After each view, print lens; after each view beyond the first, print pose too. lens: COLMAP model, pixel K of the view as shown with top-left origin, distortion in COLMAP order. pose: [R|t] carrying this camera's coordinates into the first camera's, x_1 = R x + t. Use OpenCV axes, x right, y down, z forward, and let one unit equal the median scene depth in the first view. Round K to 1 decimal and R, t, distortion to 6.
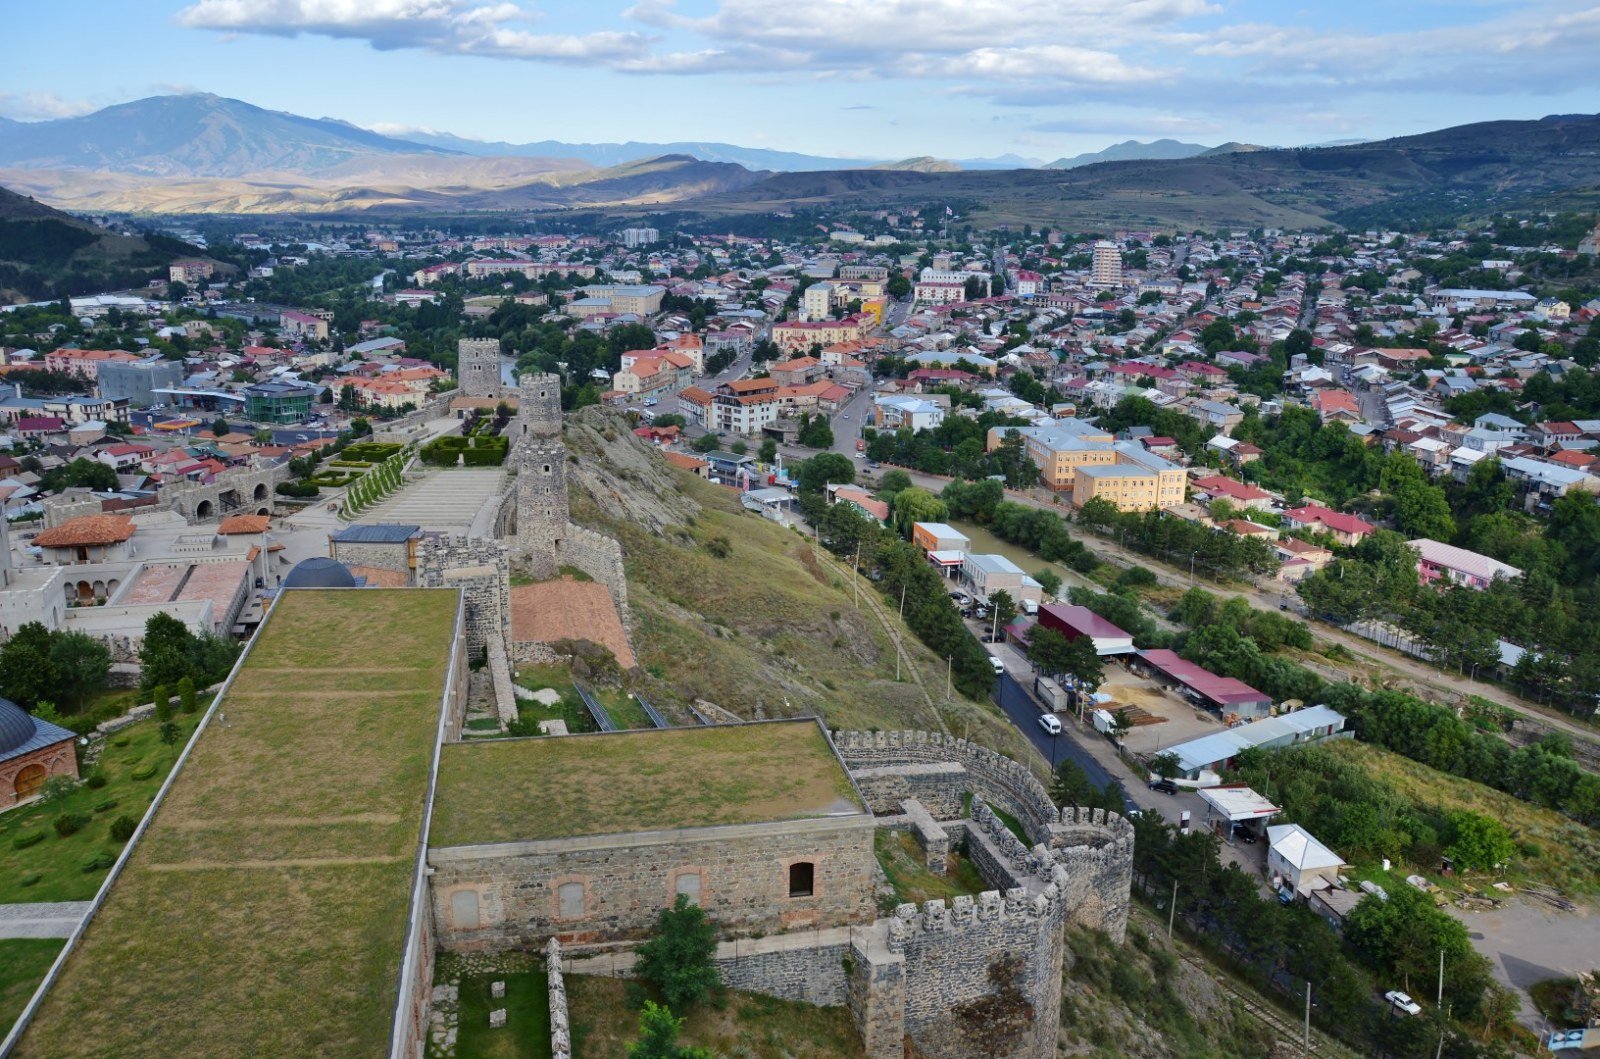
lens RADIAL K [[1333.8, 0, 799.8], [0, 1333.8, 529.8], [0, 0, 1]] dist [-0.014708, 0.000192]
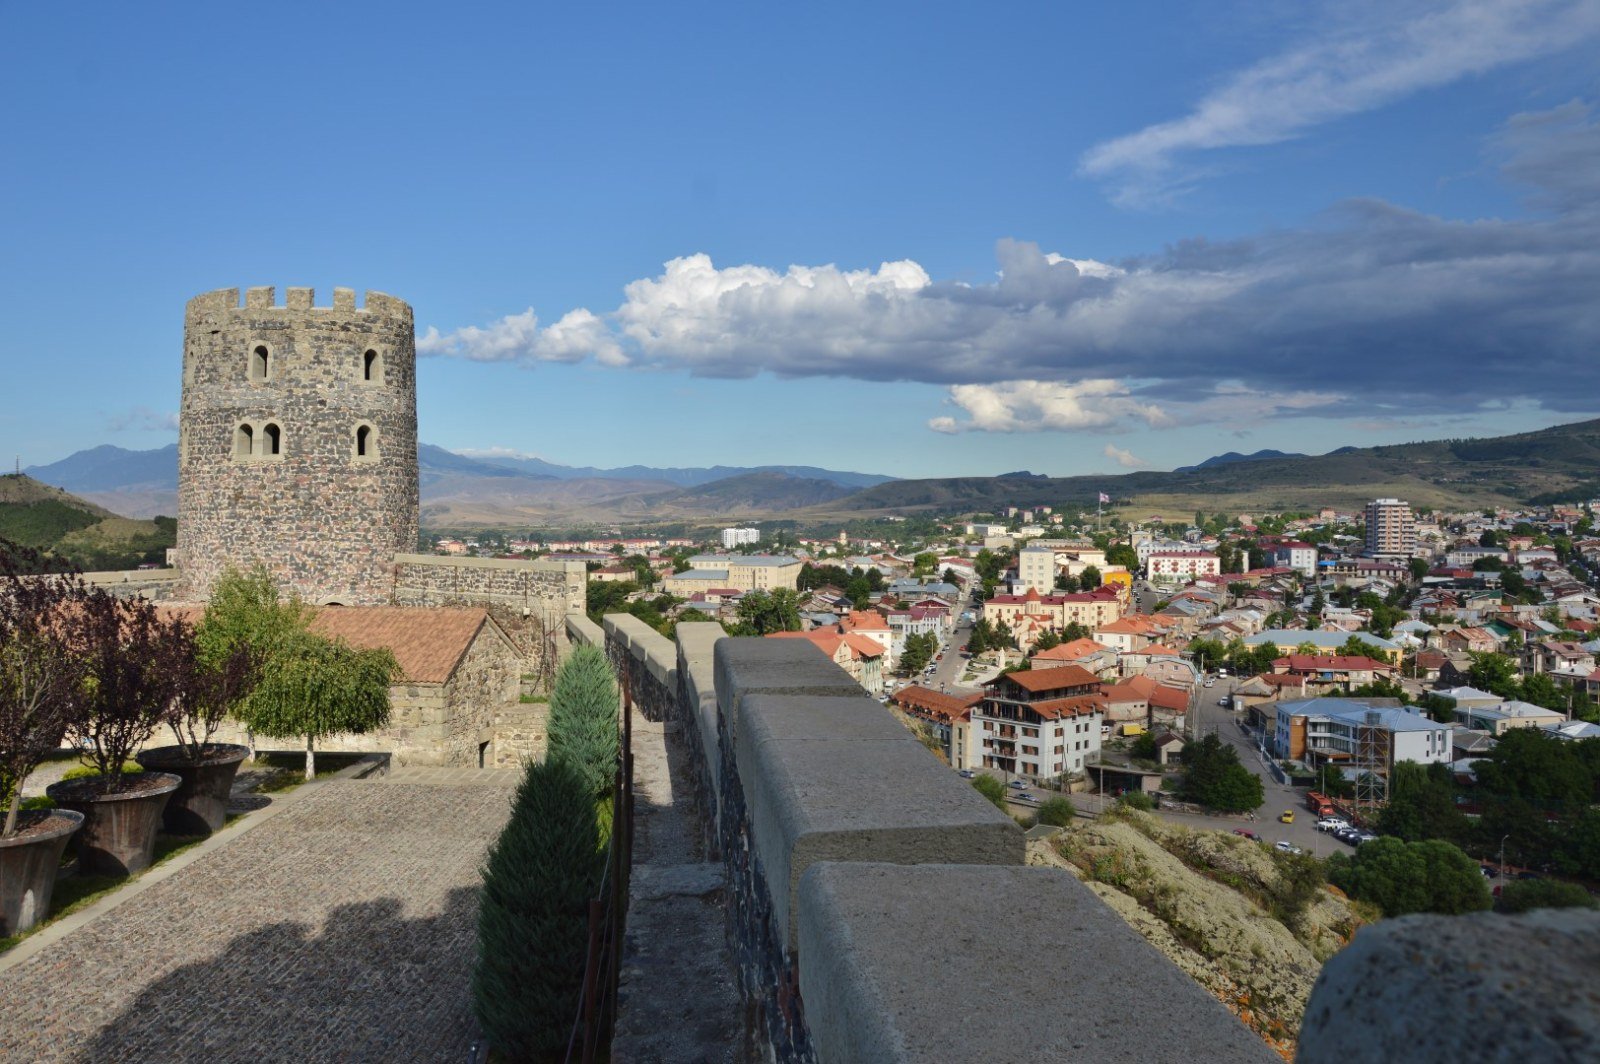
lens RADIAL K [[1310.0, 0, 800.2], [0, 1310.0, 533.3], [0, 0, 1]] dist [-0.005416, 0.015088]
pose [[0.998444, -0.011548, -0.054551, -0.069691], [-0.001944, 0.970511, -0.241048, -0.030153], [0.055726, 0.240779, 0.968979, 0.353321]]
